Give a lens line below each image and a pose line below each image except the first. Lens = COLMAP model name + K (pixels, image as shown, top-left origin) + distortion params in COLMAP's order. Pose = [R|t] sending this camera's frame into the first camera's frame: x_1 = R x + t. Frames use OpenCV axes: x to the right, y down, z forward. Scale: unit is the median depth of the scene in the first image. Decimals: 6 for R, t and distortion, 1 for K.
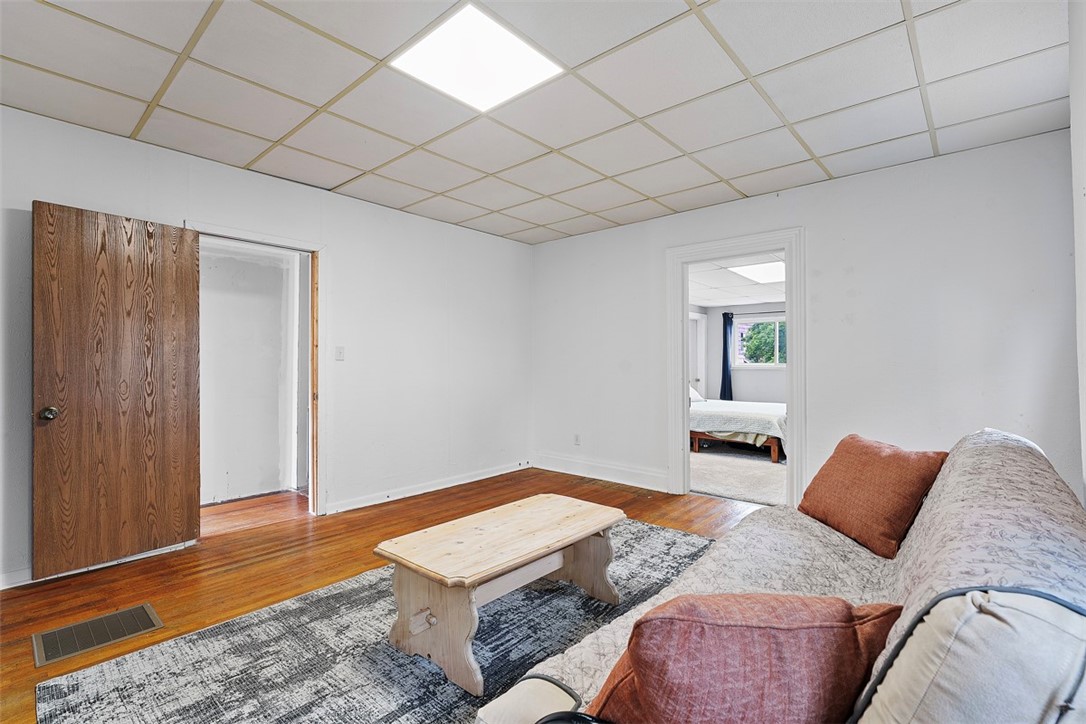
lens RADIAL K [[498.9, 0, 542.5], [0, 498.9, 361.7], [0, 0, 1]] dist [0.000037, 0.000005]
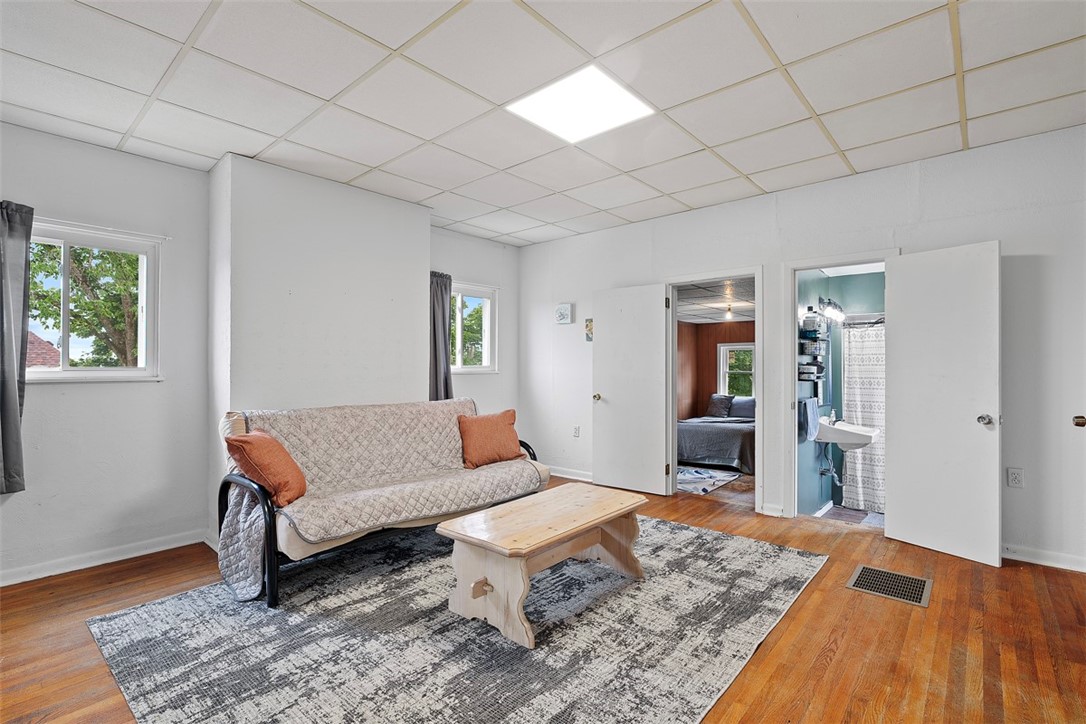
lens RADIAL K [[498.9, 0, 543.4], [0, 498.9, 361.9], [0, 0, 1]] dist [0.000037, 0.000005]
pose [[-0.999966, 0.003899, -0.007208, -0.035310], [0.003968, 0.999946, -0.009560, 0.003944], [0.007170, -0.009588, -0.999928, 2.299702]]
